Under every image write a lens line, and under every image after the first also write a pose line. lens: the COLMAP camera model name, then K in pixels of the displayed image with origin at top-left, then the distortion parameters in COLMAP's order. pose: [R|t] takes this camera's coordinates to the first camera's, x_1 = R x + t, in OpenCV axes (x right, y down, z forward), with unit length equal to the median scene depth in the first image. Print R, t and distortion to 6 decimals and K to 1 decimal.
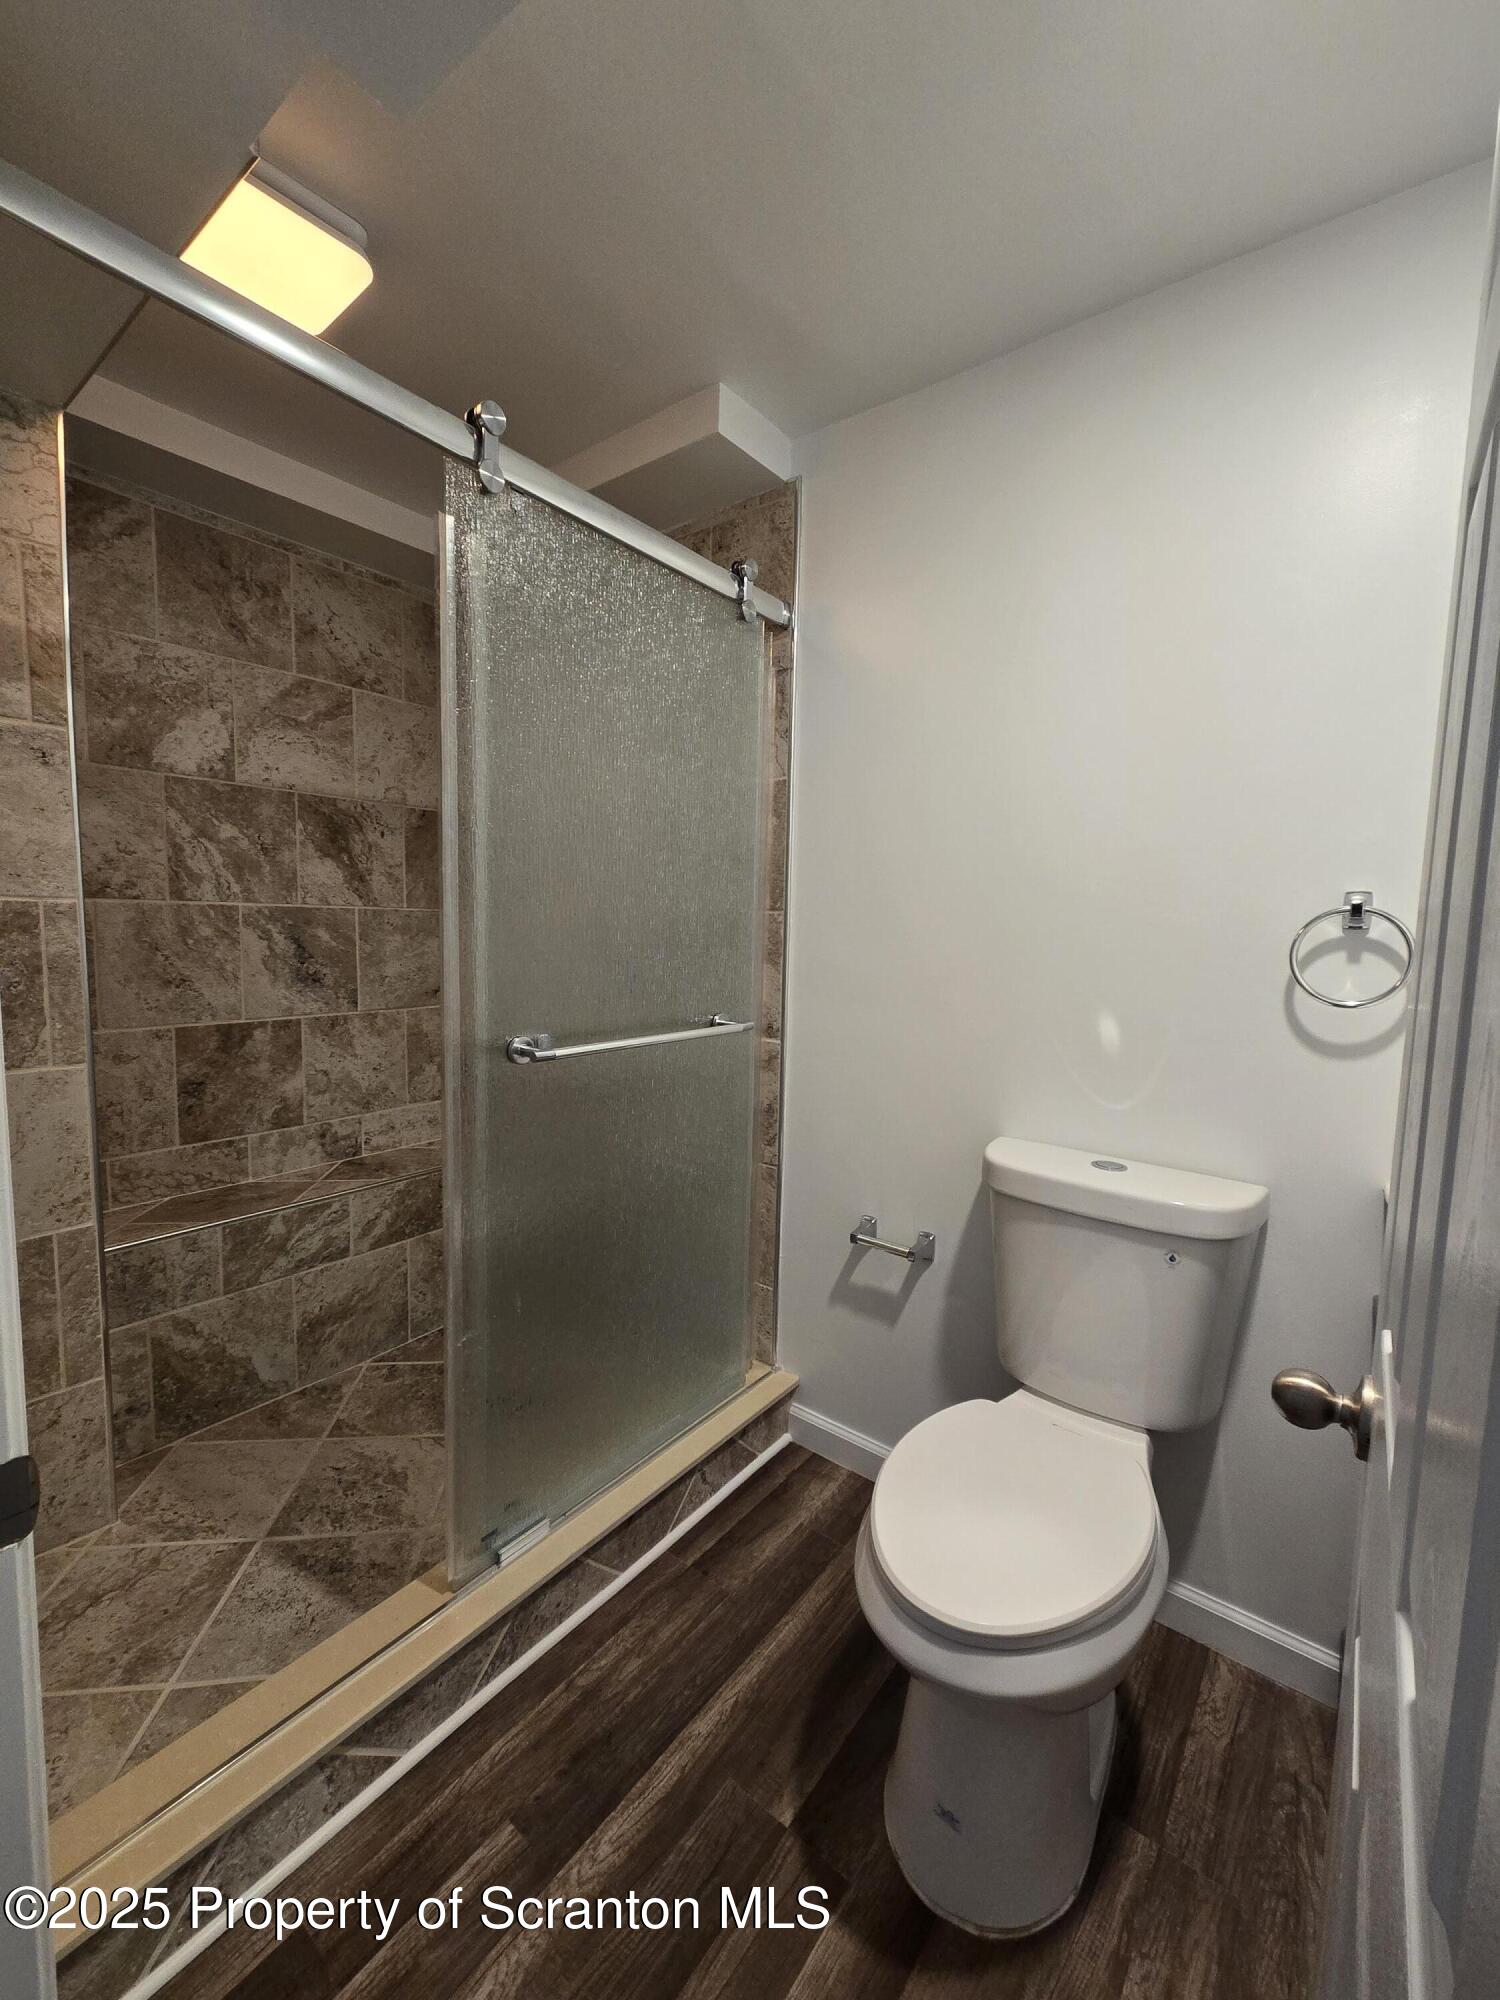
lens RADIAL K [[815.0, 0, 748.1], [0, 815.0, 1000.6], [0, 0, 1]] dist [0.000031, 0.000969]
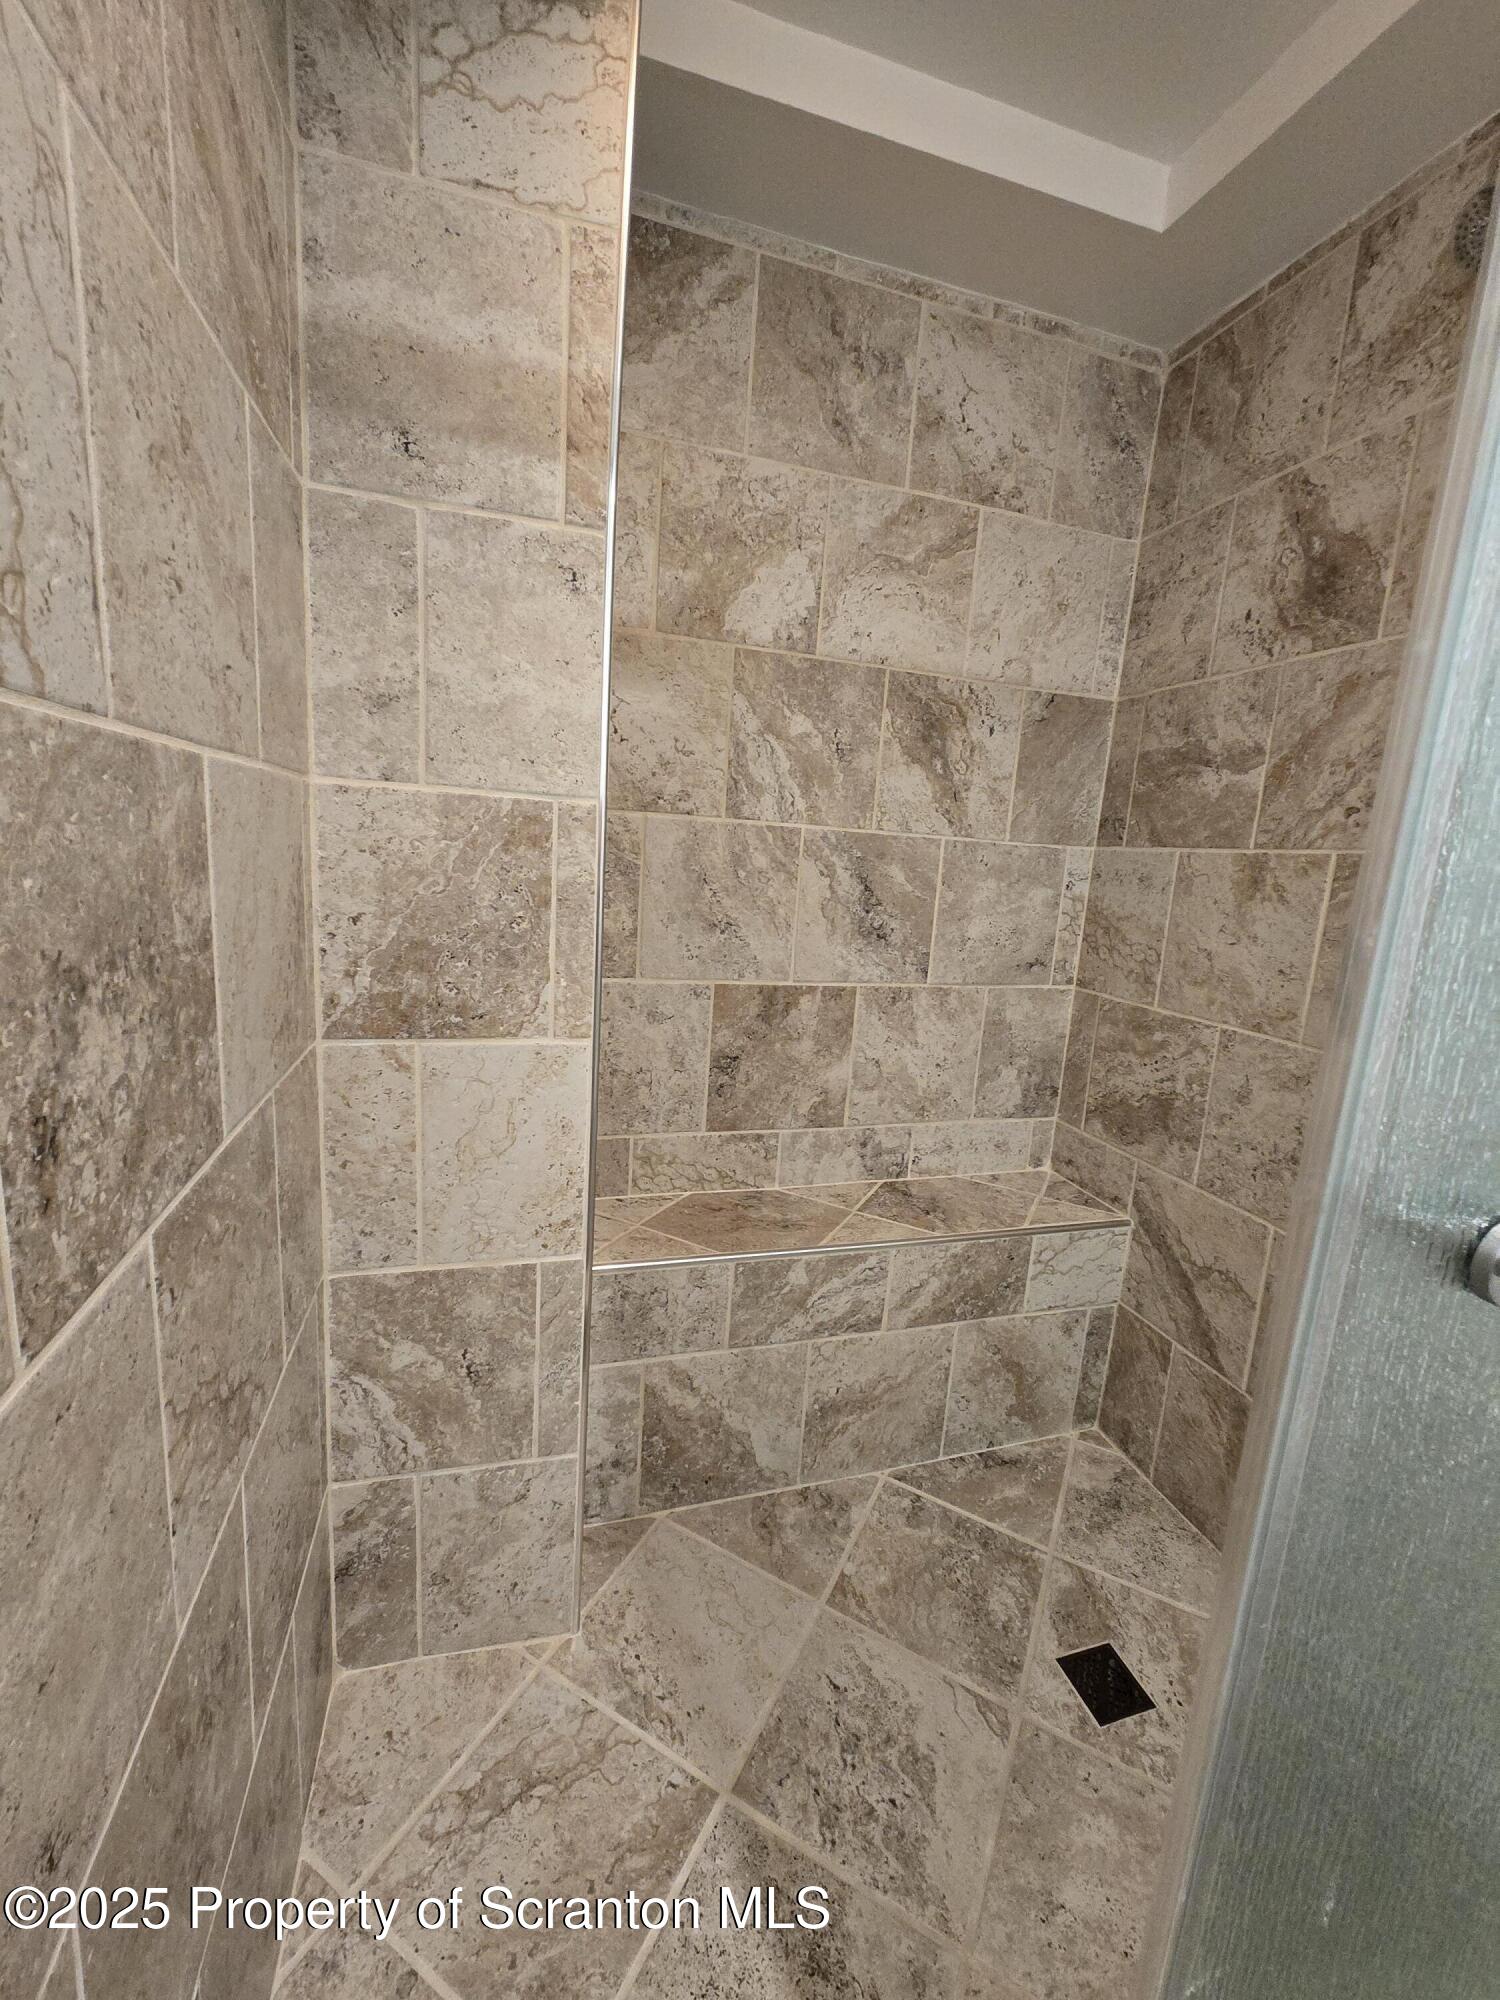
lens RADIAL K [[815.0, 0, 747.8], [0, 815.0, 1000.7], [0, 0, 1]] dist [0.000031, 0.000969]
pose [[0.812256, 0.135326, -0.567386, -0.235602], [-0.102002, 0.990681, 0.090260, -0.024800], [0.574313, -0.015440, 0.818490, 0.384213]]
